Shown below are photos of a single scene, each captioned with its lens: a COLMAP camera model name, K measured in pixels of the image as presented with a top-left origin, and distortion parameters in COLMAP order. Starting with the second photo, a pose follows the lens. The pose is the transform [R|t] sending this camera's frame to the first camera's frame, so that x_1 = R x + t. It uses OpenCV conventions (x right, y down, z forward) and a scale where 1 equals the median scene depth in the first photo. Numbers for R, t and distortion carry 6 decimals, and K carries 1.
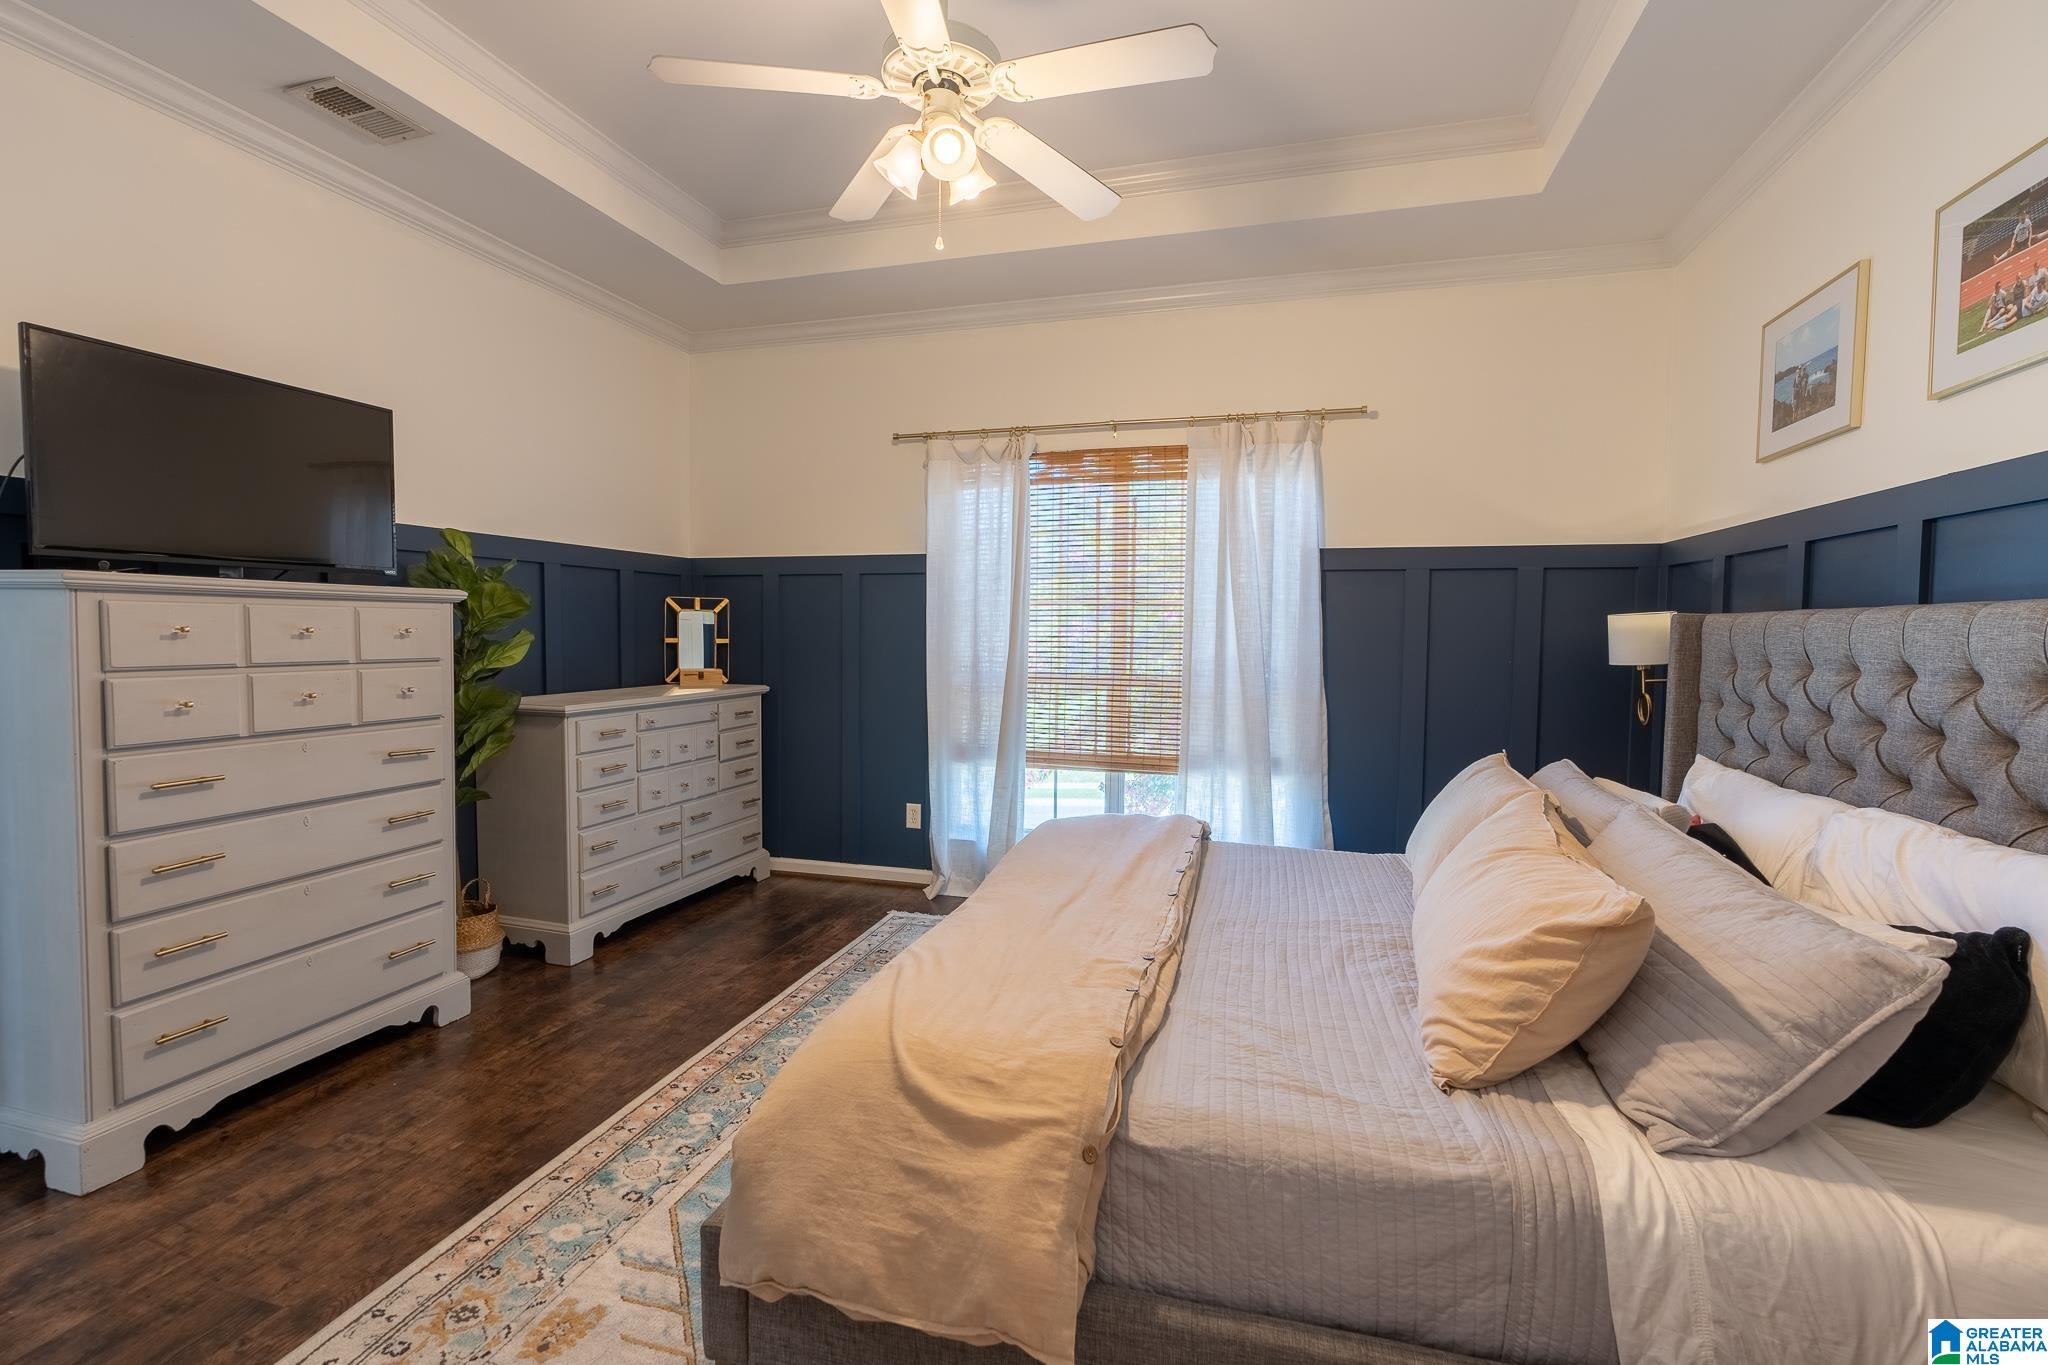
lens RADIAL K [[920.3, 0, 1019.2], [0, 920.3, 680.0], [0, 0, 1]] dist [-0.002870, 0.001933]
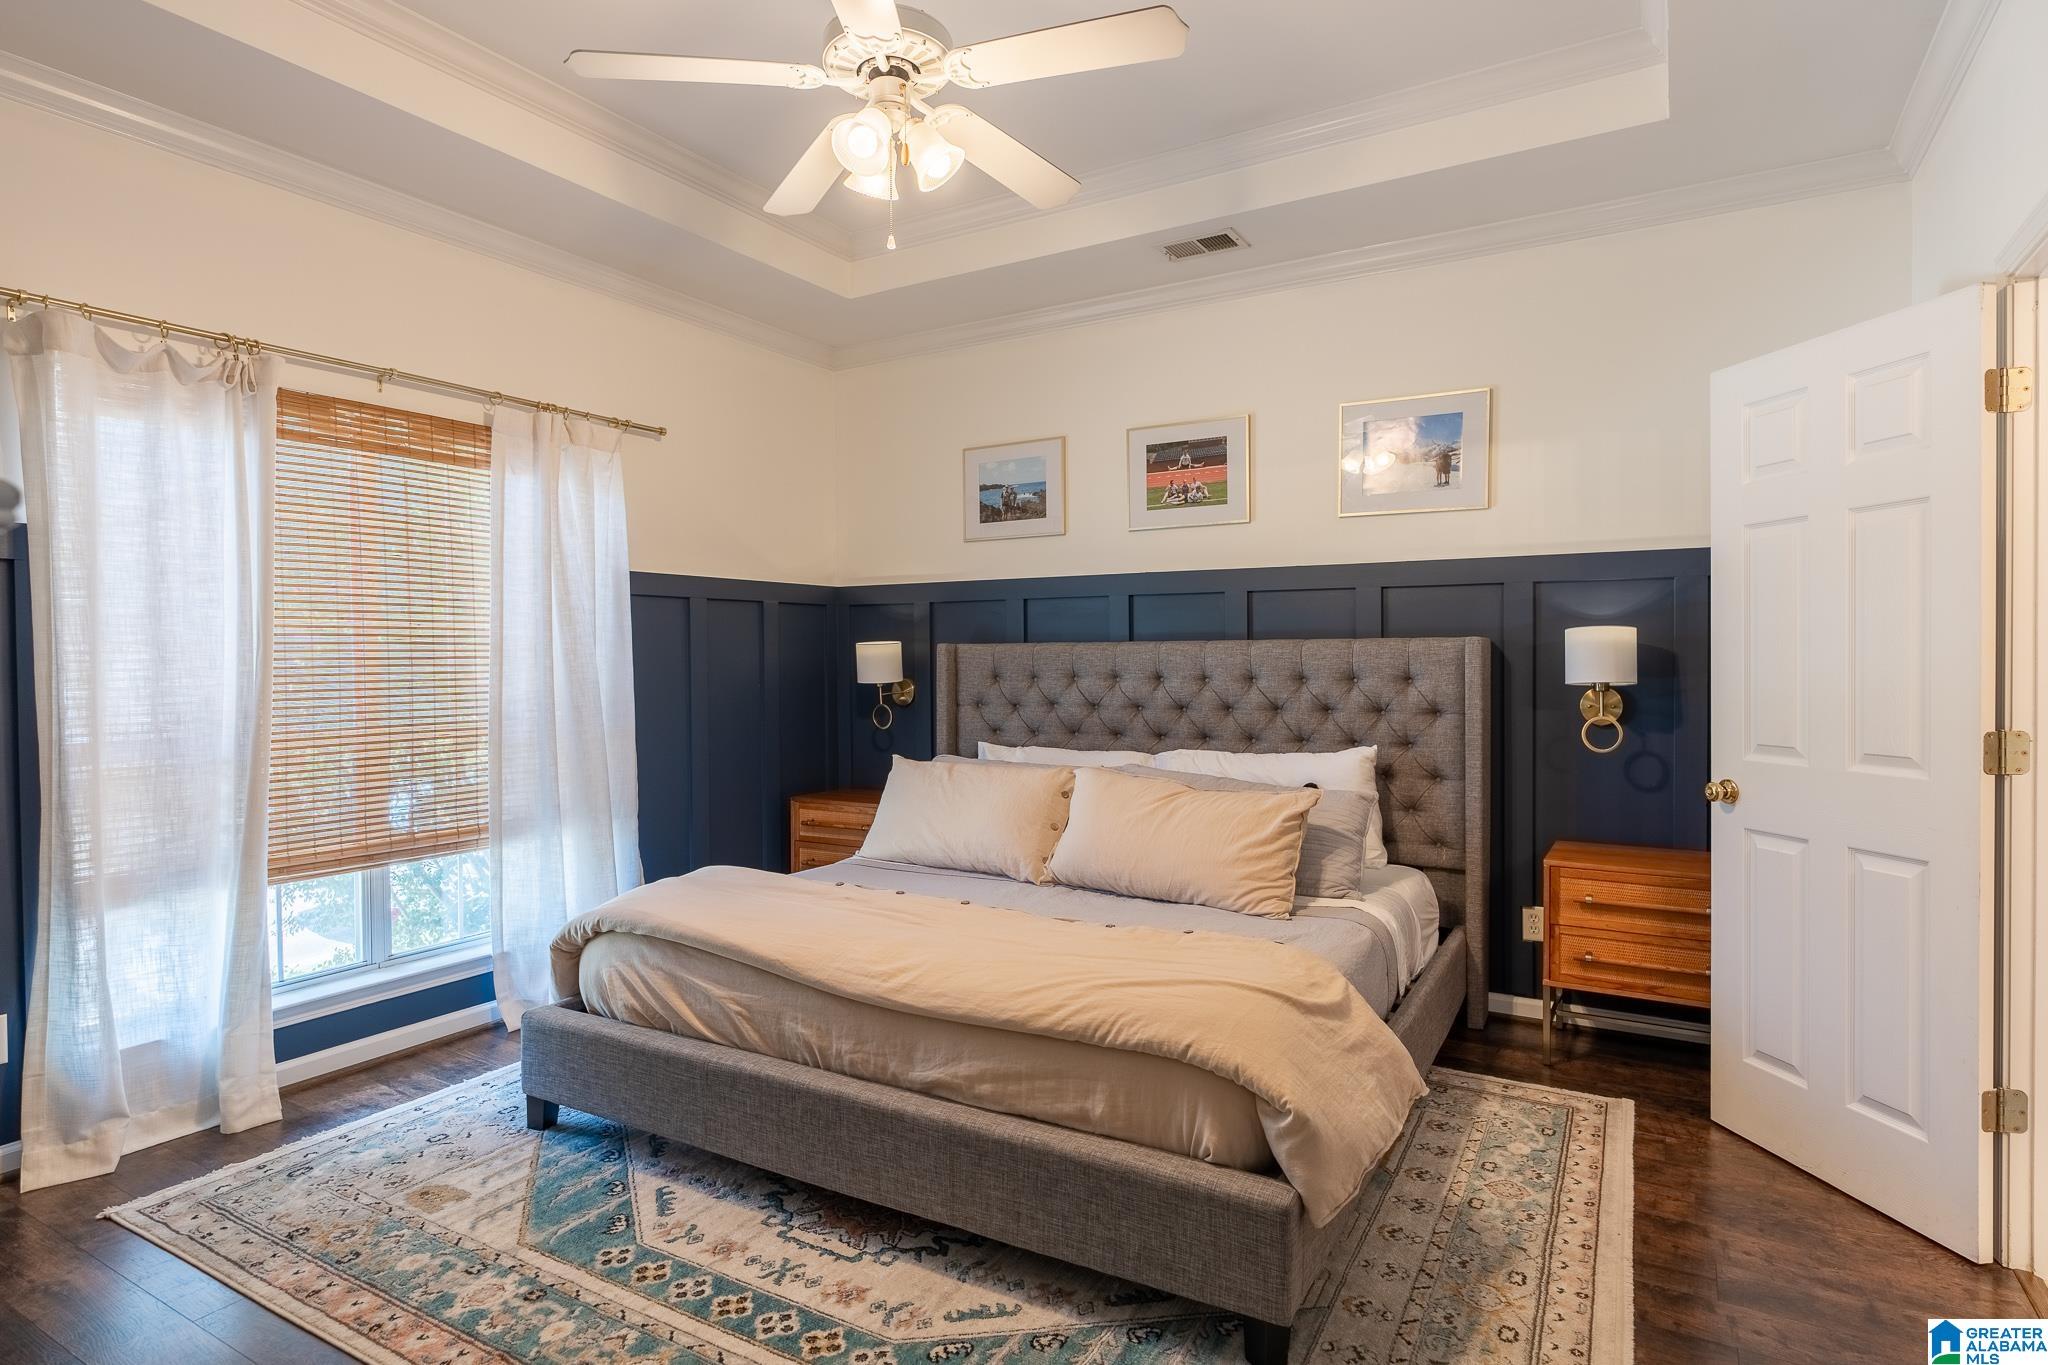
lens RADIAL K [[1080.2, 0, 1016.4], [0, 1080.2, 672.9], [0, 0, 1]] dist [-0.000005, -0.000019]
pose [[0.263345, -0.027022, 0.964323, -0.737759], [0.059824, 0.998141, 0.011633, -0.036030], [-0.962845, 0.054627, 0.264472, 0.413604]]
